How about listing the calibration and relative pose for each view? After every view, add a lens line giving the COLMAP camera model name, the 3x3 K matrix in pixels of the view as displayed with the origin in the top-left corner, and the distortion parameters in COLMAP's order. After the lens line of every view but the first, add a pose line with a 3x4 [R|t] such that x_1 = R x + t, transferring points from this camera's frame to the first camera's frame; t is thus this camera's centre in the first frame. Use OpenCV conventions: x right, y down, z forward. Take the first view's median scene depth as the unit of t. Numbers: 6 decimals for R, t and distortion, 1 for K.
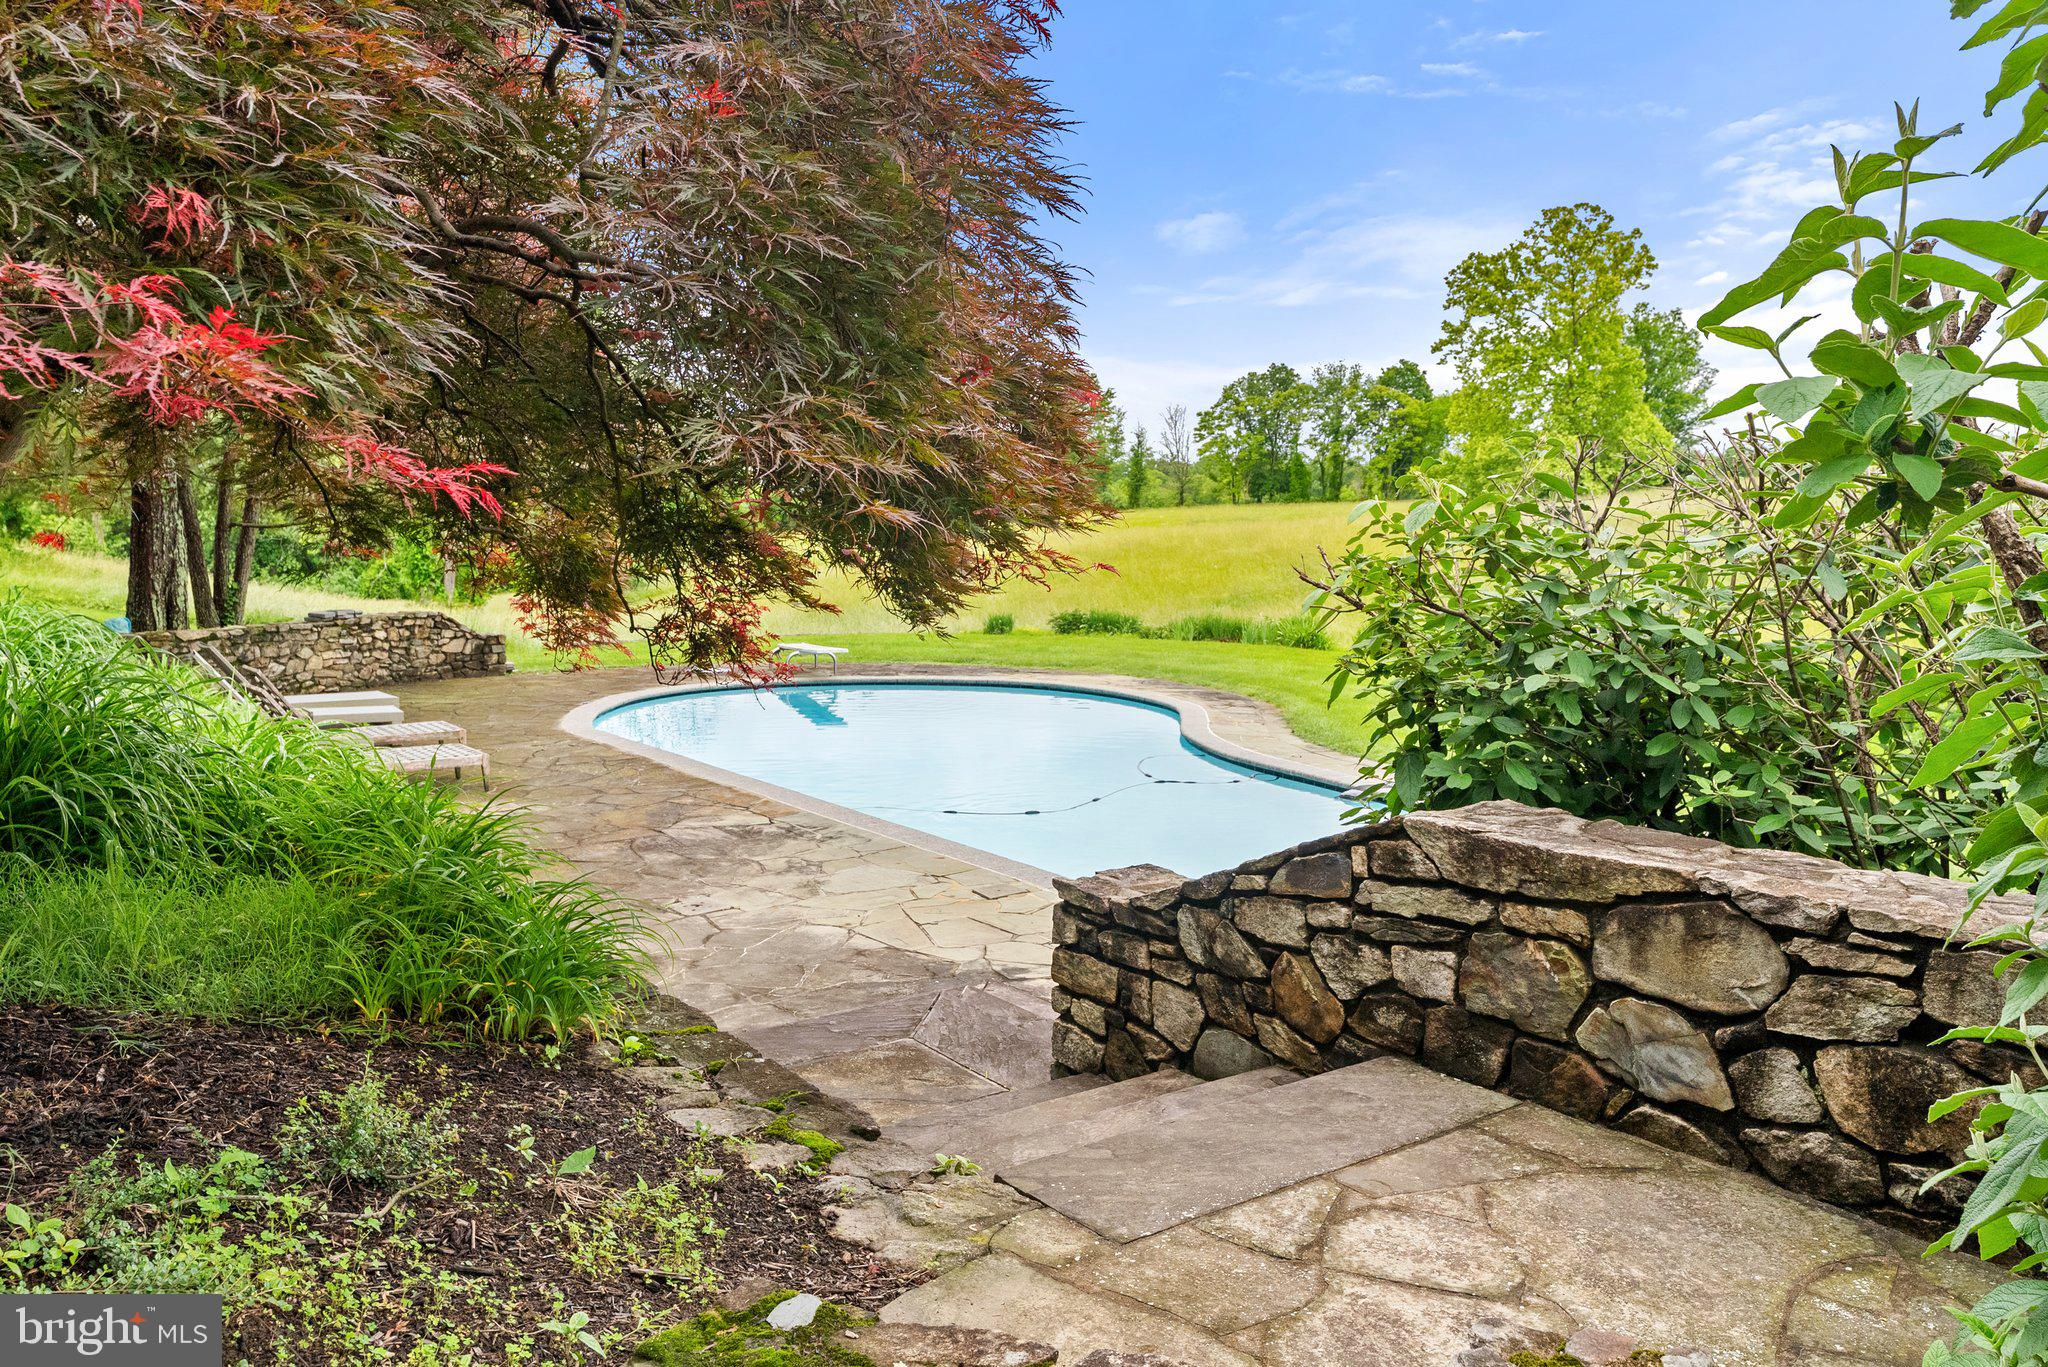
lens RADIAL K [[1584.8, 0, 1021.7], [0, 1584.8, 680.3], [0, 0, 1]] dist [0.005130, 0.000520]
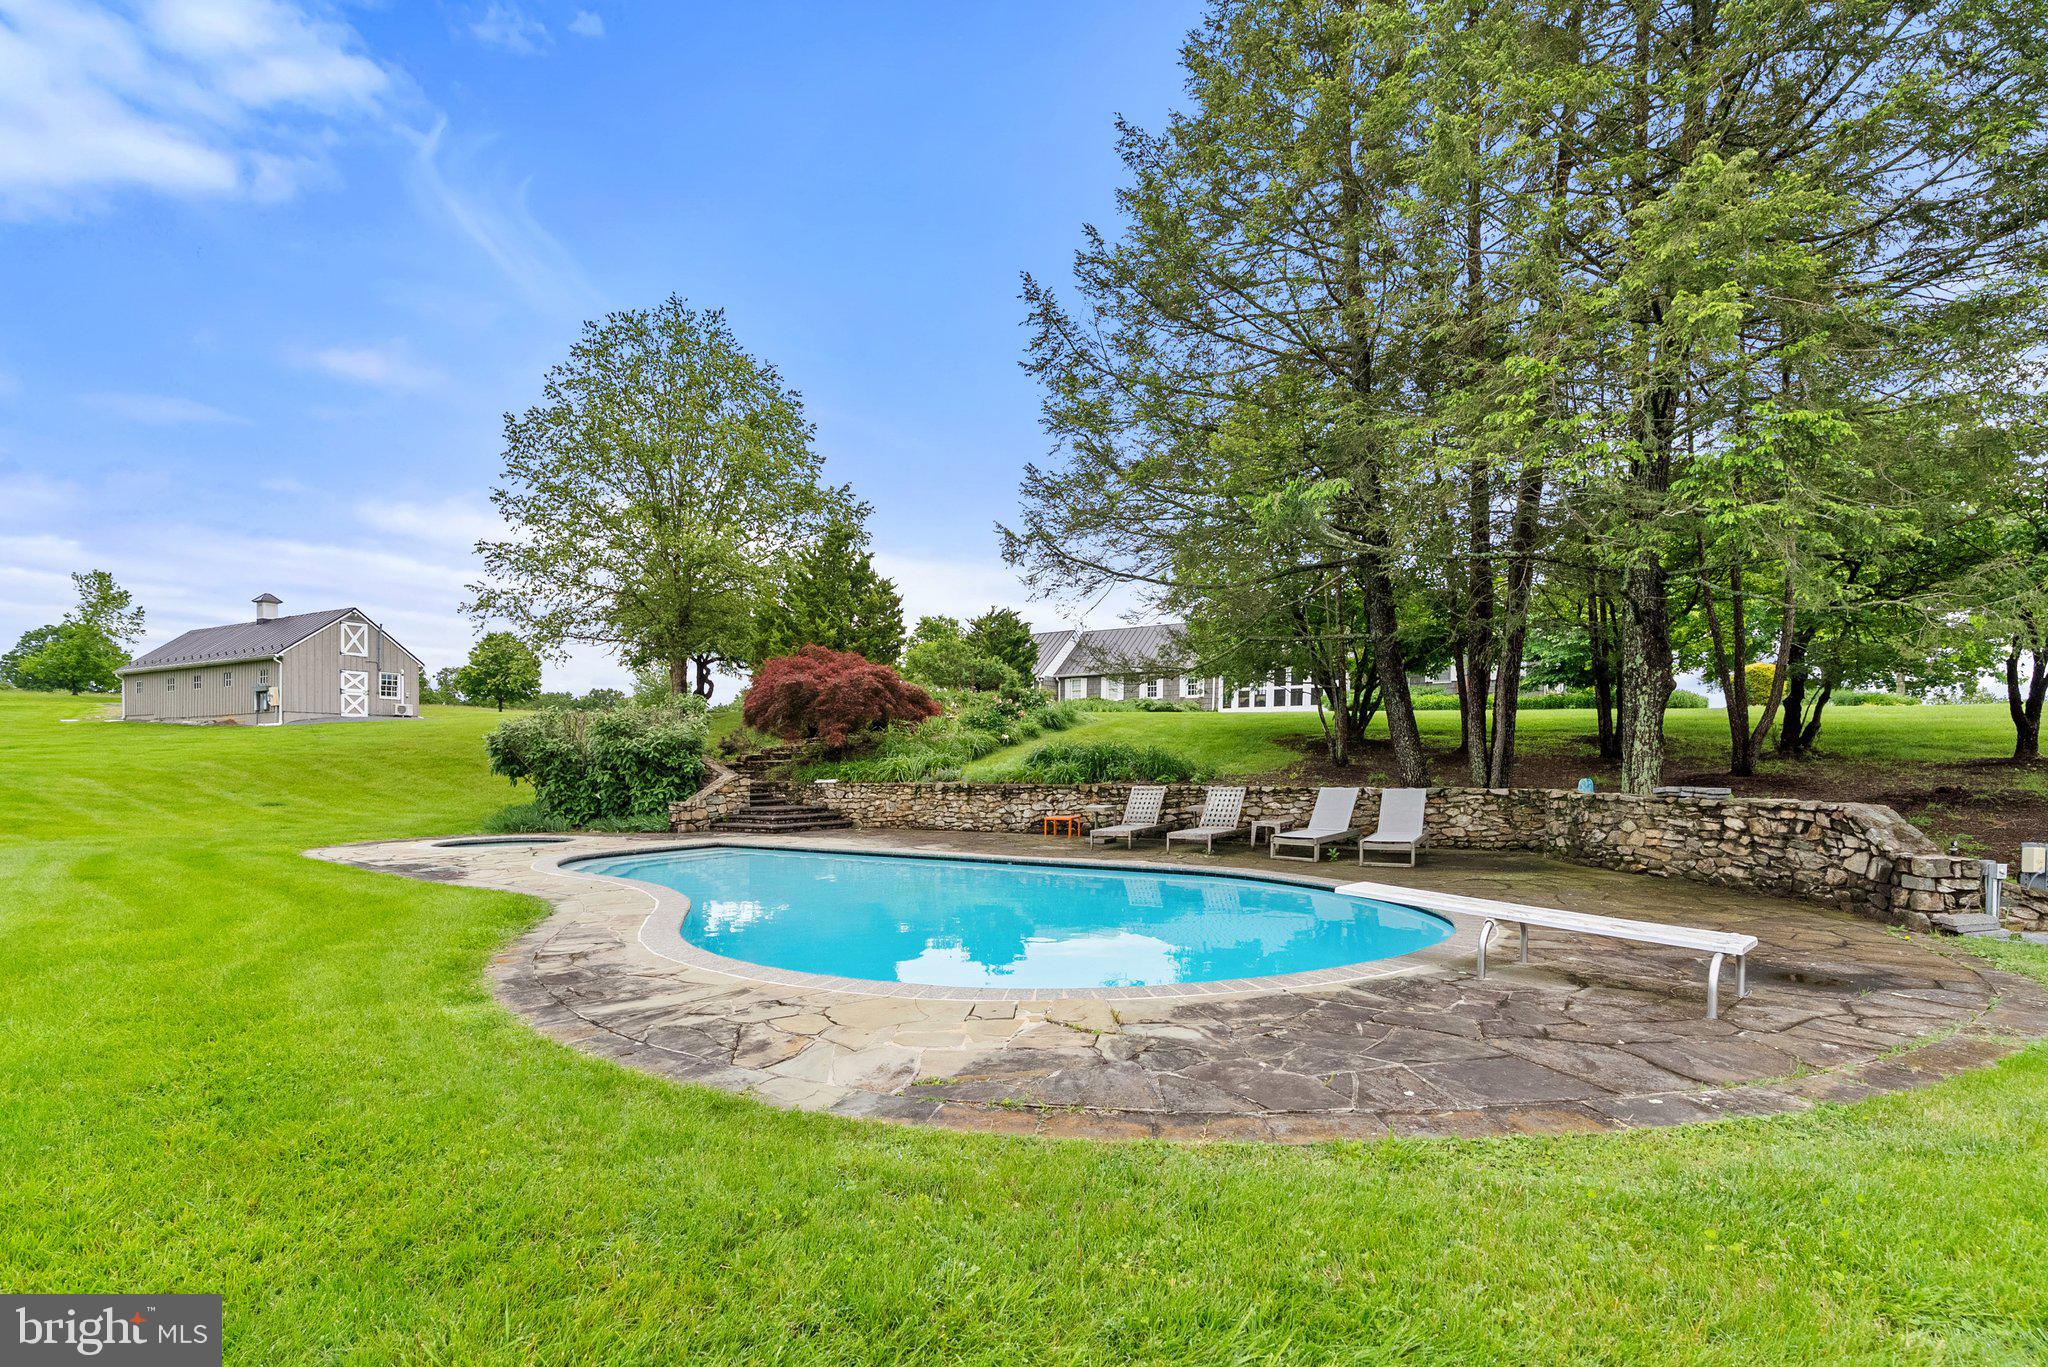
lens RADIAL K [[951.0, 0, 1026.1], [0, 951.0, 686.1], [0, 0, 1]] dist [-0.003707, 0.001703]
pose [[-0.926867, -0.033784, -0.373866, 0.022207], [-0.042085, 0.999015, 0.014059, -0.019413], [0.373023, 0.028765, -0.927376, 0.284592]]
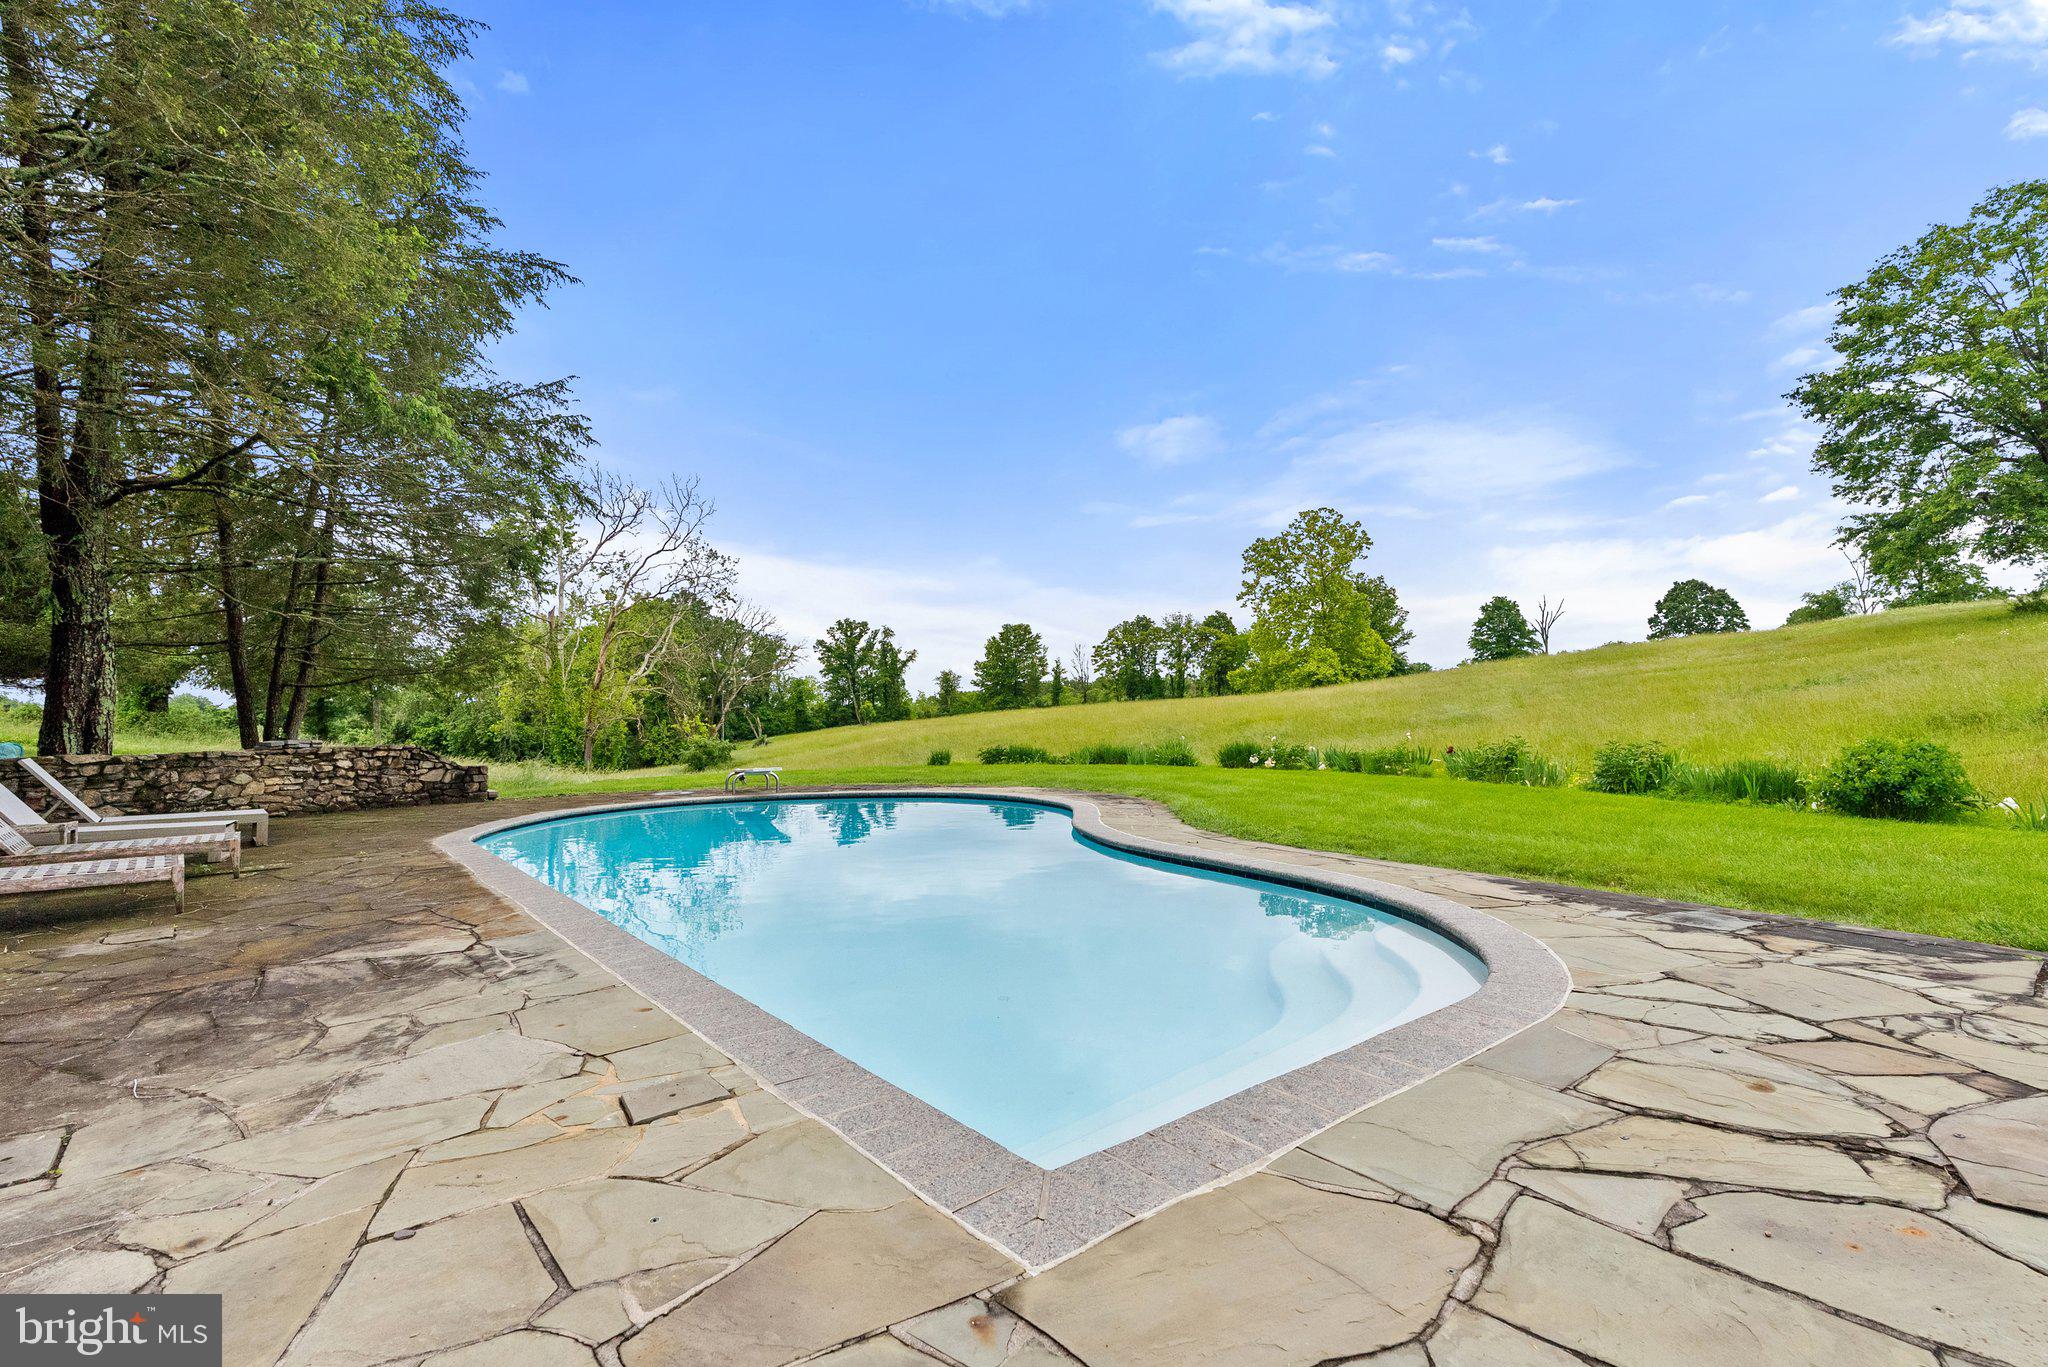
lens RADIAL K [[951.0, 0, 1019.6], [0, 951.0, 678.0], [0, 0, 1]] dist [-0.003707, 0.001703]
pose [[0.999189, -0.026980, 0.029904, 0.009531], [0.031110, 0.988561, -0.147576, 0.005213], [-0.025580, 0.148386, 0.988599, 0.072110]]
